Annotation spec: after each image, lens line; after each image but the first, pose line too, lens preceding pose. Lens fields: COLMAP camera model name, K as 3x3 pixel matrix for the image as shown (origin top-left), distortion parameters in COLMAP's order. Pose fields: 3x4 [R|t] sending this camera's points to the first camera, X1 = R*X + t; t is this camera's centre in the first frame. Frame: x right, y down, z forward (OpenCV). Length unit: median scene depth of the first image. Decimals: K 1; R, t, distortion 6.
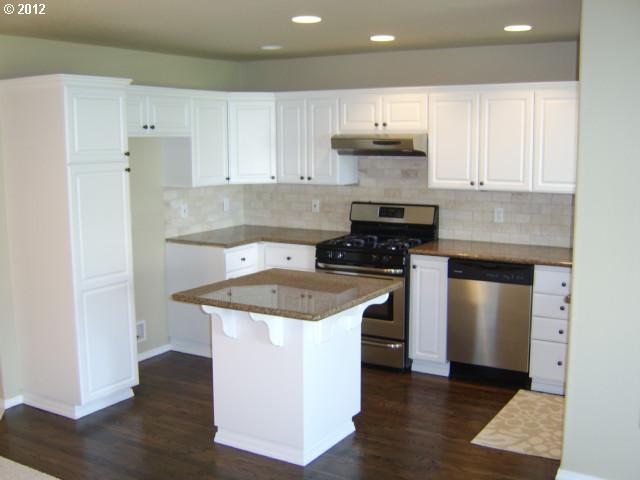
lens RADIAL K [[724.6, 0, 320.0], [0, 724.6, 240.0], [0, 0, 1]] dist [-0.099873, 0.009700]
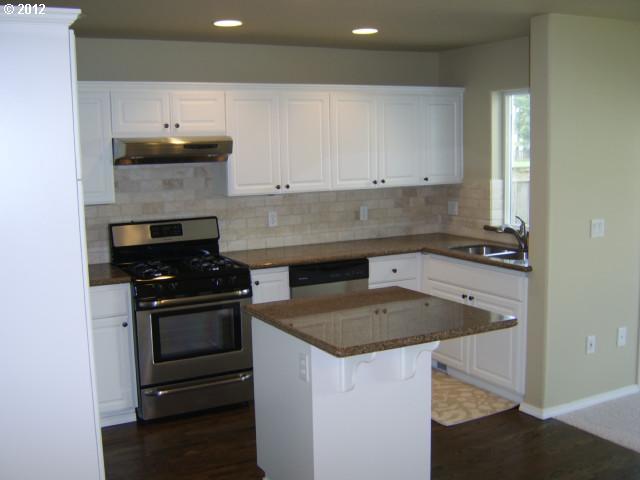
lens RADIAL K [[760.0, 0, 320.0], [0, 760.0, 240.0], [0, 0, 1]] dist [-0.027070, -0.005022]
pose [[0.505036, -0.117954, 0.855000, -0.611476], [0.138466, 0.988859, 0.054631, -0.055111], [-0.851919, 0.090798, 0.515743, 0.428567]]
